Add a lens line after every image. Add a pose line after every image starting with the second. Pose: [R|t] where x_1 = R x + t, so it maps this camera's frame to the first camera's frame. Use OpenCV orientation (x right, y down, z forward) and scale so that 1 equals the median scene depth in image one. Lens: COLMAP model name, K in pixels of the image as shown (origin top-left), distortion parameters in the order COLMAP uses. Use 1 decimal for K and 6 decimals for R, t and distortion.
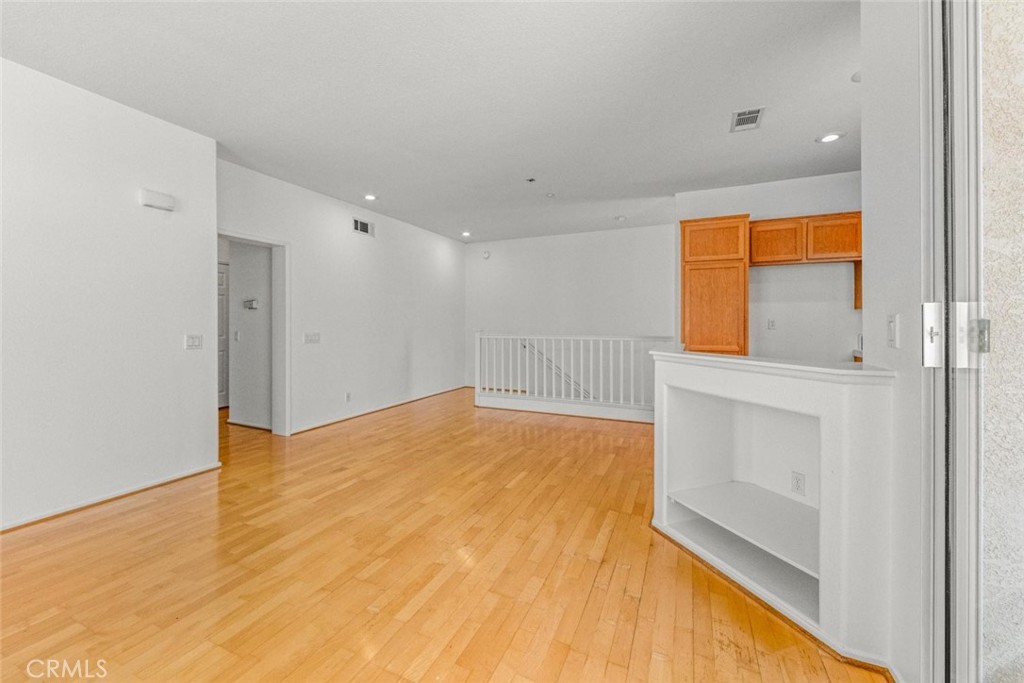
lens RADIAL K [[404.5, 0, 500.2], [0, 404.5, 321.2], [0, 0, 1]] dist [-0.000239, -0.000101]
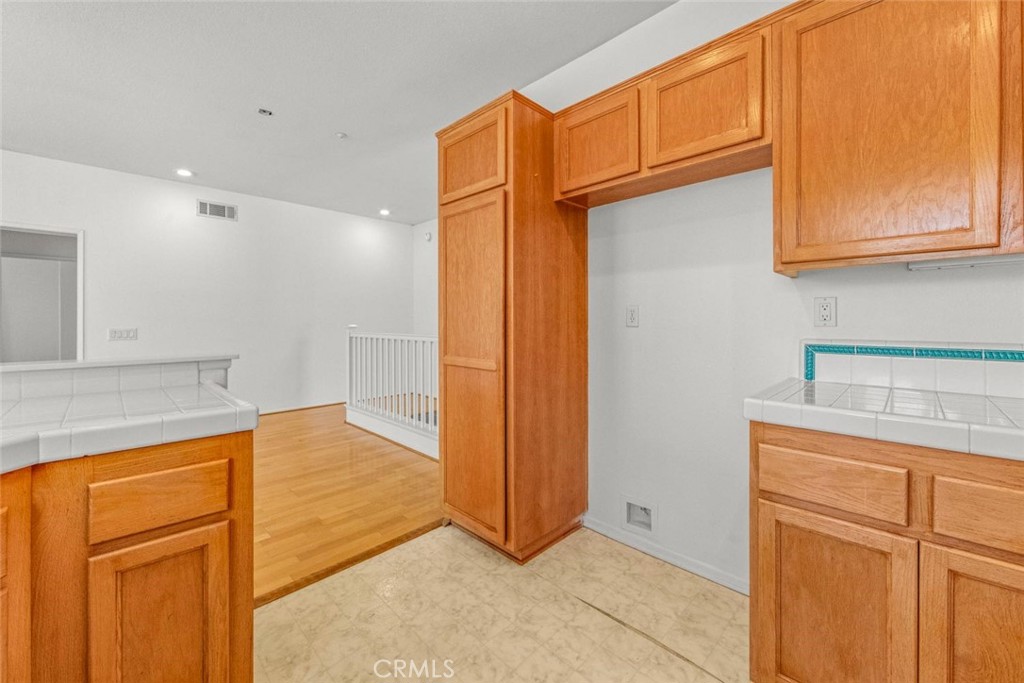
lens RADIAL K [[404.5, 0, 500.2], [0, 404.5, 321.2], [0, 0, 1]] dist [-0.000239, -0.000101]
pose [[0.940630, -0.003474, -0.339416, 0.679273], [0.006290, 0.999954, 0.007196, 0.008247], [0.339376, -0.008904, 0.940609, 0.475446]]
